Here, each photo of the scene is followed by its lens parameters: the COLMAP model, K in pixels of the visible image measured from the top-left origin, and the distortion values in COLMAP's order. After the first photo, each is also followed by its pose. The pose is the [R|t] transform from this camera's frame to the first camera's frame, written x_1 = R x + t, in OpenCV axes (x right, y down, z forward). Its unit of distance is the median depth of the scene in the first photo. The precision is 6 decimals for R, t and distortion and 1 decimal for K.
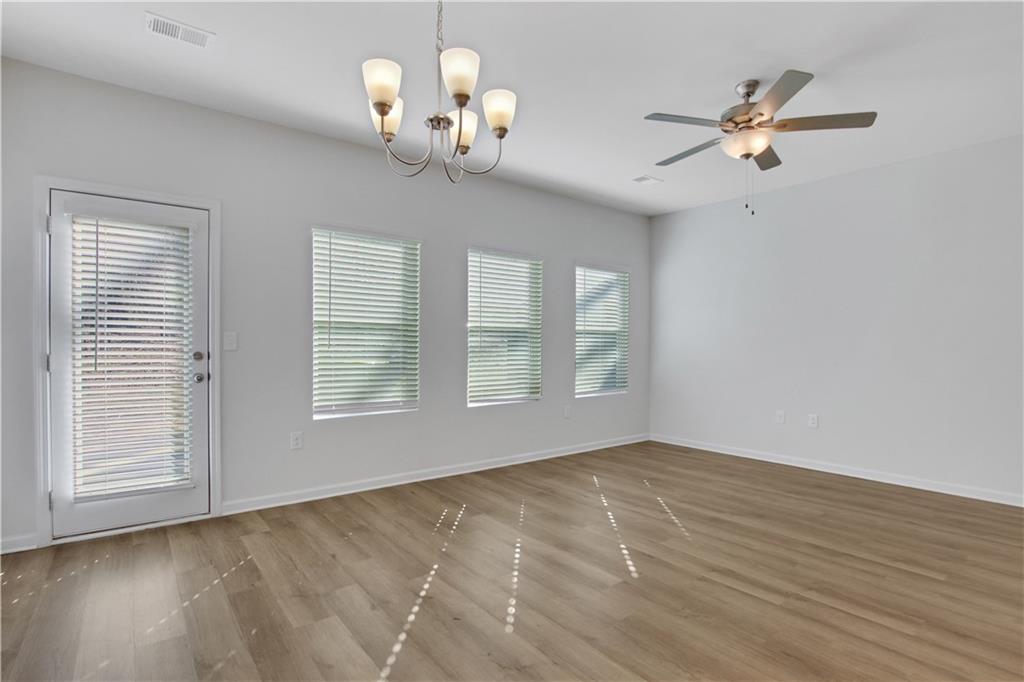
lens RADIAL K [[502.1, 0, 512.0], [0, 502.1, 341.0], [0, 0, 1]] dist [-0.022860, 0.000339]
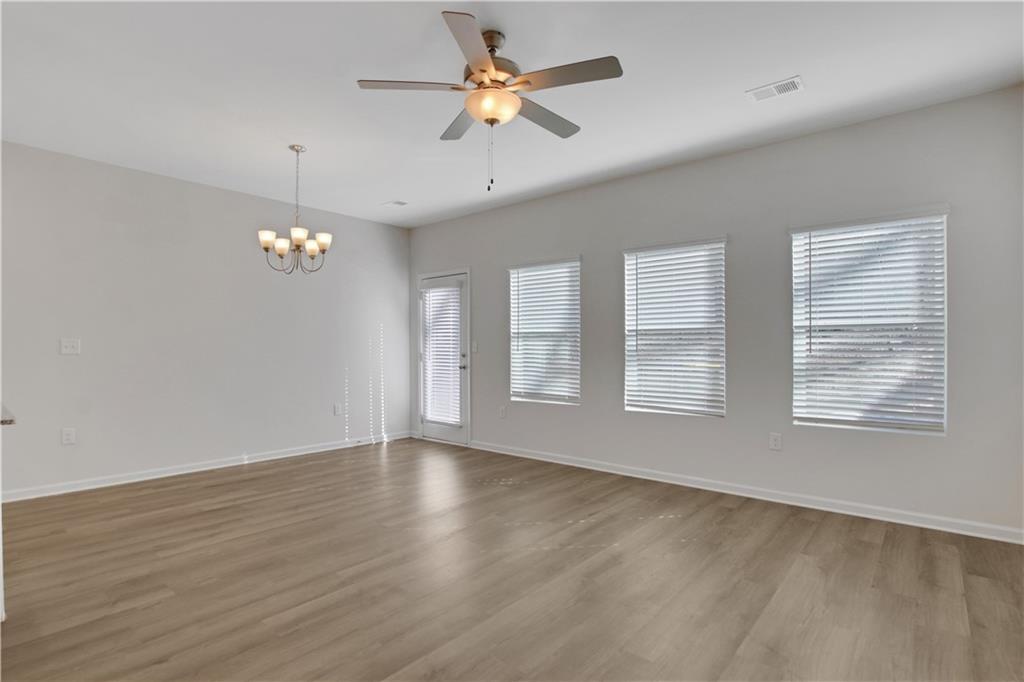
lens RADIAL K [[499.3, 0, 501.8], [0, 499.3, 348.5], [0, 0, 1]] dist [-0.033125, 0.000104]
pose [[0.195812, -0.006210, -0.980622, 1.101199], [0.006819, 0.999964, -0.004971, 0.014460], [0.980618, -0.005714, 0.195847, 0.733666]]
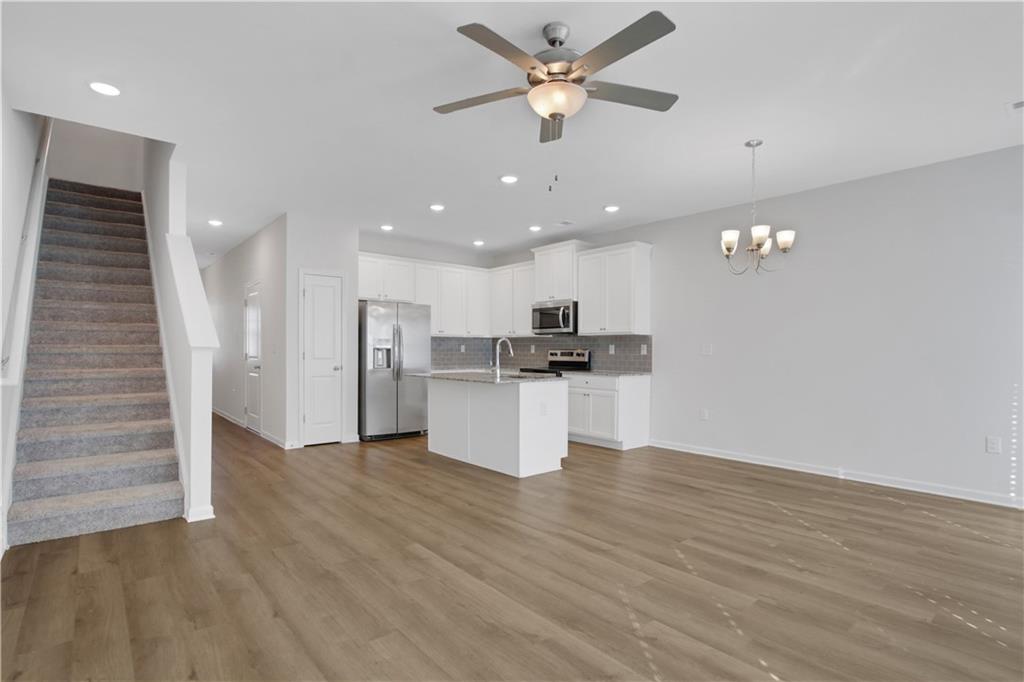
lens RADIAL K [[509.9, 0, 514.7], [0, 509.9, 350.5], [0, 0, 1]] dist [-0.033323, -0.000073]
pose [[-0.998641, -0.013969, -0.050202, 0.493412], [-0.013929, 0.999902, -0.001164, 0.010797], [0.050214, -0.000464, -0.998738, 1.565654]]
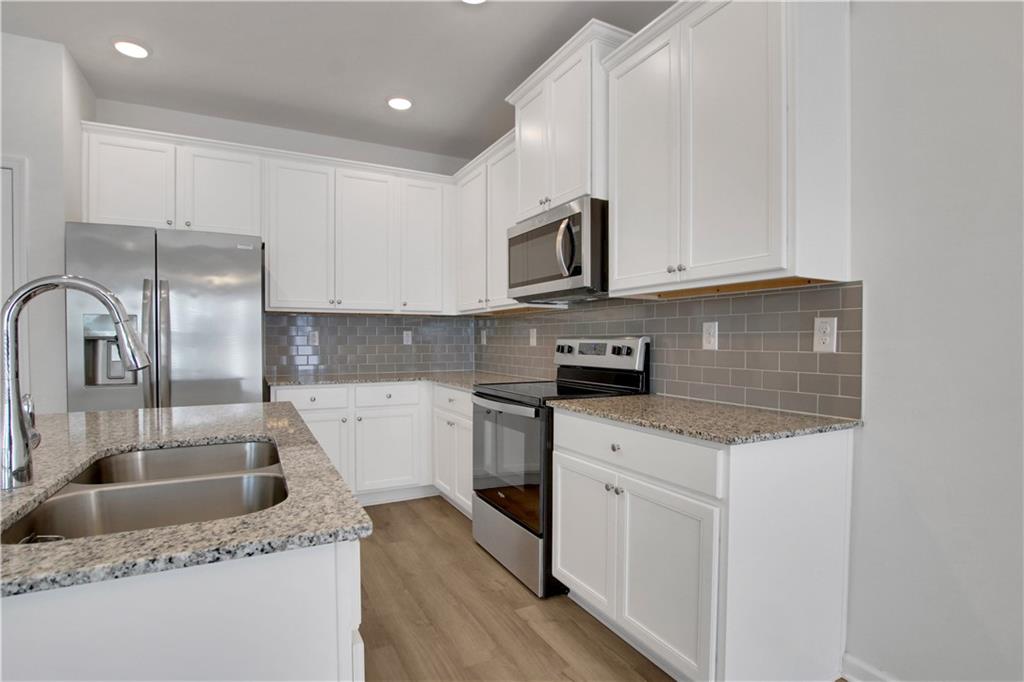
lens RADIAL K [[502.1, 0, 512.0], [0, 502.1, 341.0], [0, 0, 1]] dist [-0.022860, 0.000339]
pose [[-0.984490, -0.008307, 0.175241, 0.166766], [-0.008123, 0.999965, 0.001770, 0.006719], [-0.175250, 0.000319, -0.984524, 0.330711]]
